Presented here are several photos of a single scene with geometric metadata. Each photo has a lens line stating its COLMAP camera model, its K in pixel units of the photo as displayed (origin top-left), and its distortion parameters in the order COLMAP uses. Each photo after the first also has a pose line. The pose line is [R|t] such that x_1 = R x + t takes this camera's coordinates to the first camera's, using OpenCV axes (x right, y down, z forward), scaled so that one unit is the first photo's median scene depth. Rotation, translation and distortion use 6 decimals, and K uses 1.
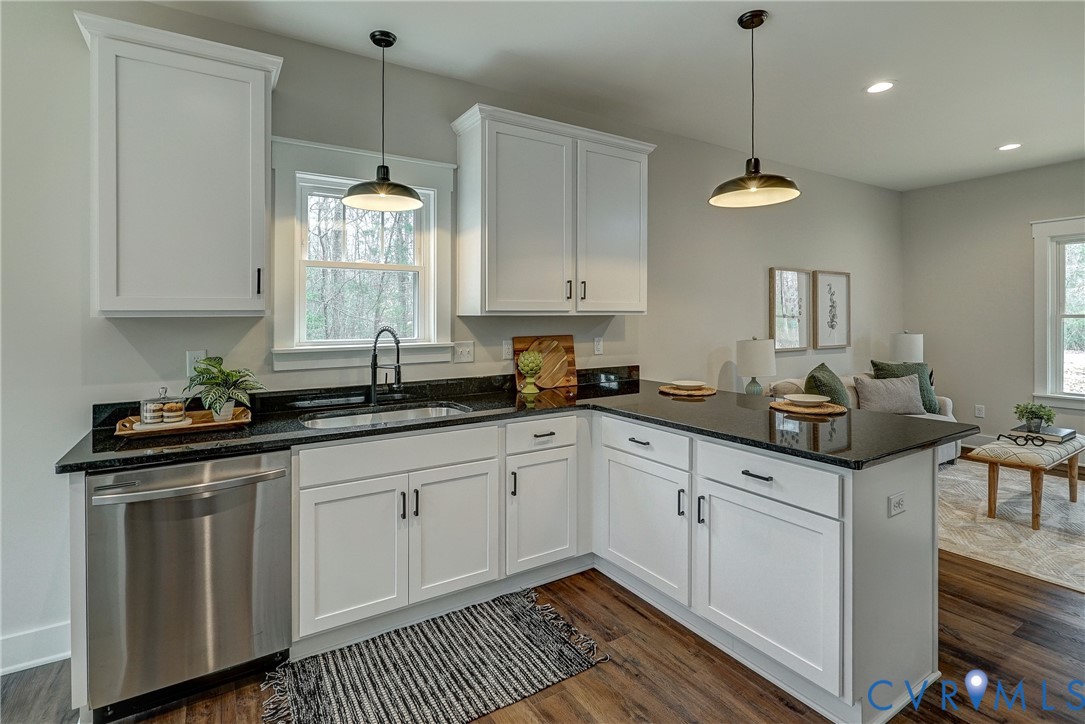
lens RADIAL K [[509.2, 0, 538.8], [0, 509.2, 311.7], [0, 0, 1]] dist [-0.010049, 0.006311]
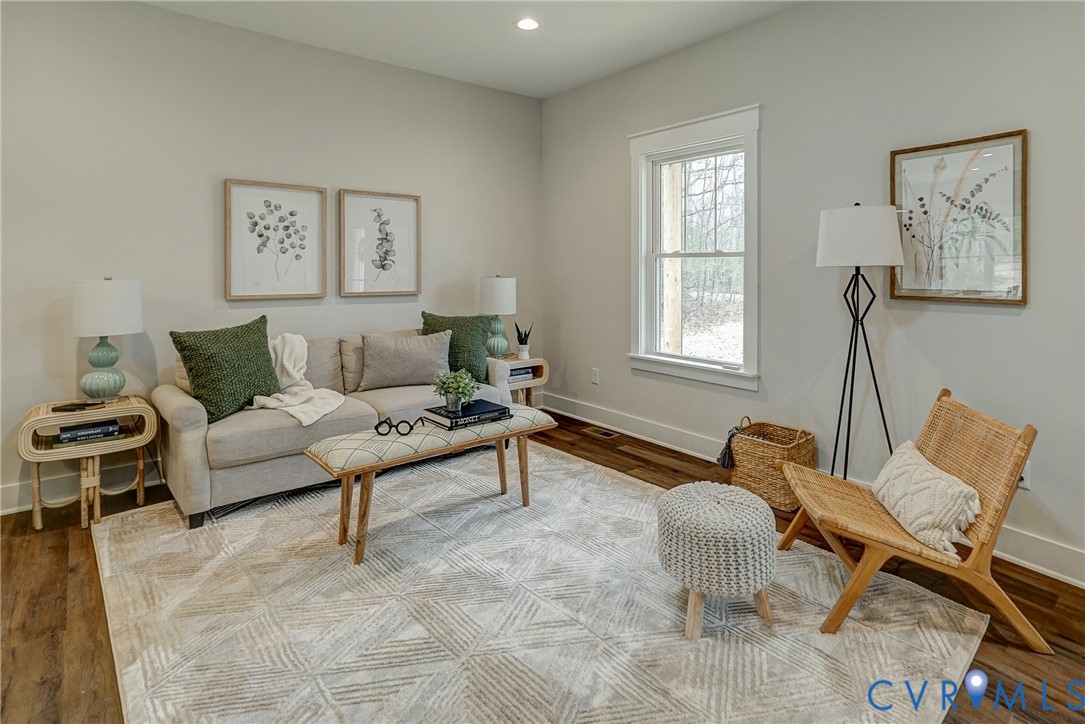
lens RADIAL K [[551.1, 0, 568.2], [0, 551.1, 275.8], [0, 0, 1]] dist [0.000723, 0.001729]
pose [[0.988753, 0.007444, 0.149374, 1.104620], [-0.011247, 0.999633, 0.024634, 0.029888], [-0.149136, -0.026037, 0.988474, 0.240409]]
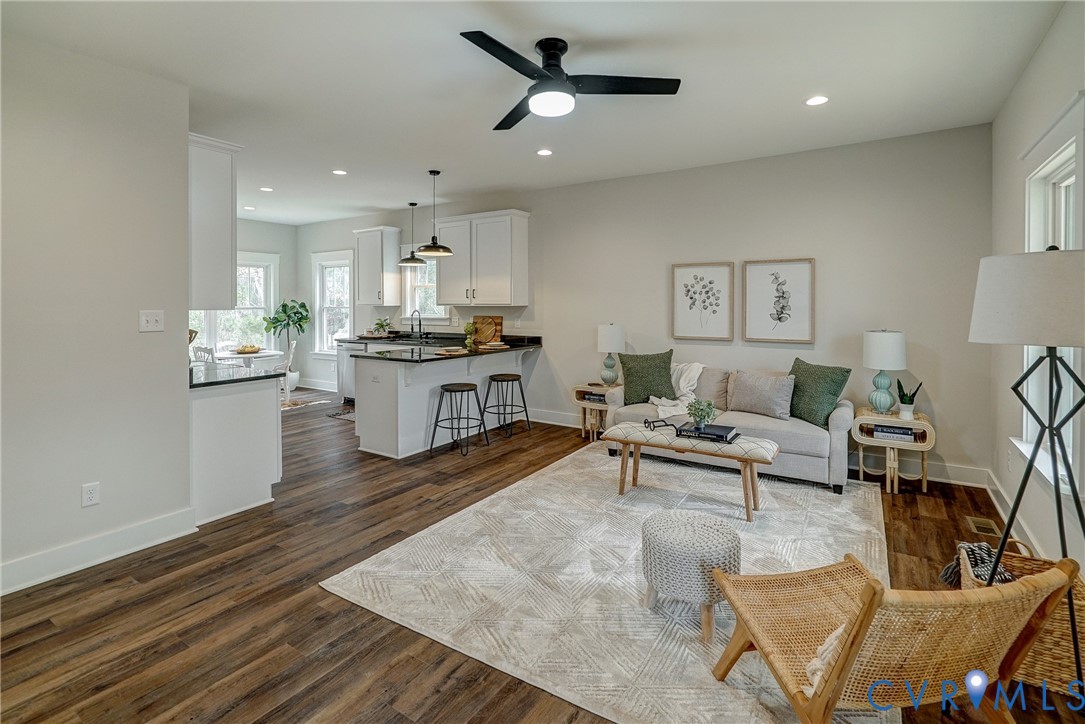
lens RADIAL K [[509.2, 0, 572.4], [0, 509.2, 315.4], [0, 0, 1]] dist [-0.010049, 0.006311]
pose [[0.467598, 0.024106, -0.883612, 1.858496], [0.008647, 0.999456, 0.031842, -0.015094], [0.883899, -0.022529, 0.467135, 0.351568]]
